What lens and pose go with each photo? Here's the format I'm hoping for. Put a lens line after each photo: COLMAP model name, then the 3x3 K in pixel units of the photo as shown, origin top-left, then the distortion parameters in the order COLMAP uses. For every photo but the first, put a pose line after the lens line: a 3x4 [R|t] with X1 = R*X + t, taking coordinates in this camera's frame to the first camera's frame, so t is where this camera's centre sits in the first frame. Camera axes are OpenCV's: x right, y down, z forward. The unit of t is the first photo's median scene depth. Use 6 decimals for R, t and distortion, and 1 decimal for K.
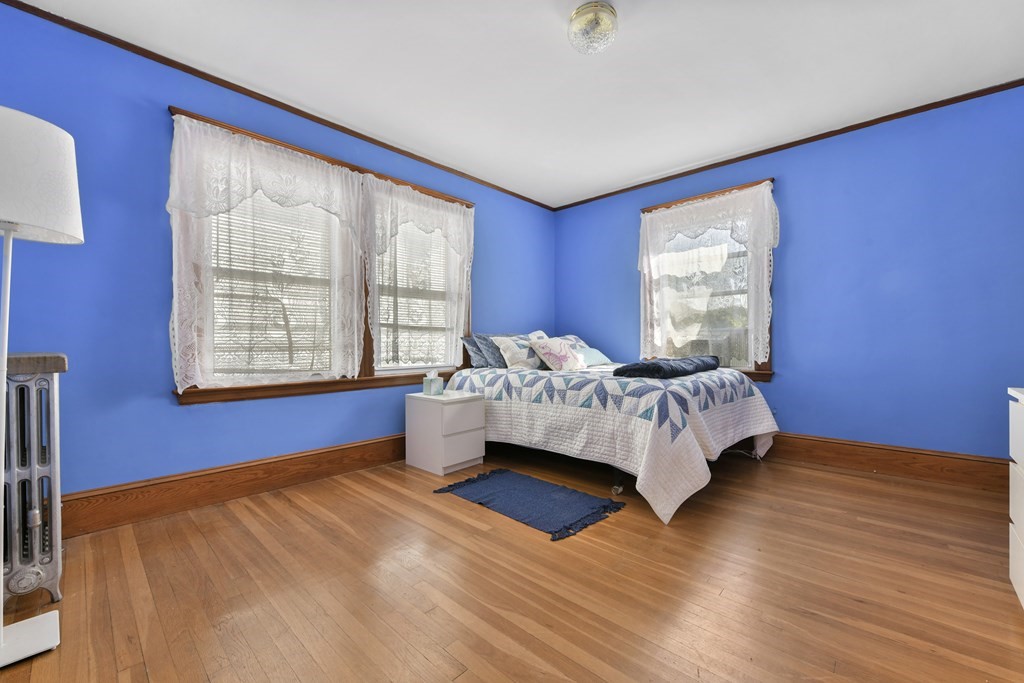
lens RADIAL K [[416.5, 0, 521.6], [0, 416.5, 340.7], [0, 0, 1]] dist [-0.009503, -0.000121]
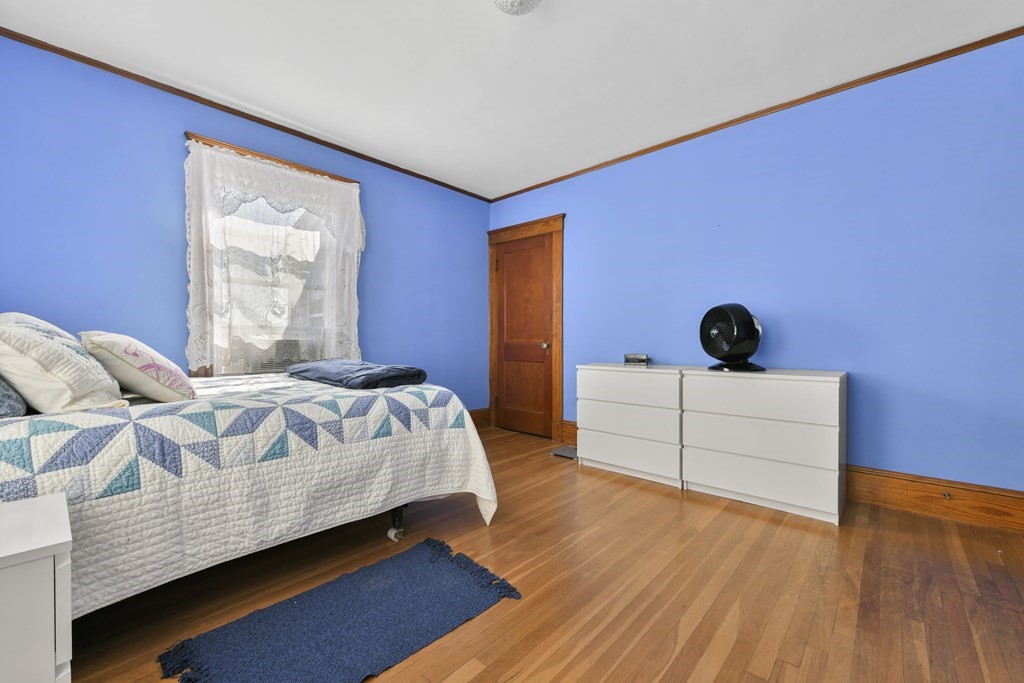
lens RADIAL K [[416.5, 0, 521.2], [0, 416.5, 346.7], [0, 0, 1]] dist [-0.009503, -0.000121]
pose [[-0.007683, -0.008287, 0.999936, -0.504591], [-0.003096, 0.999961, 0.008264, 0.003627], [-0.999966, -0.003032, -0.007709, 0.726117]]
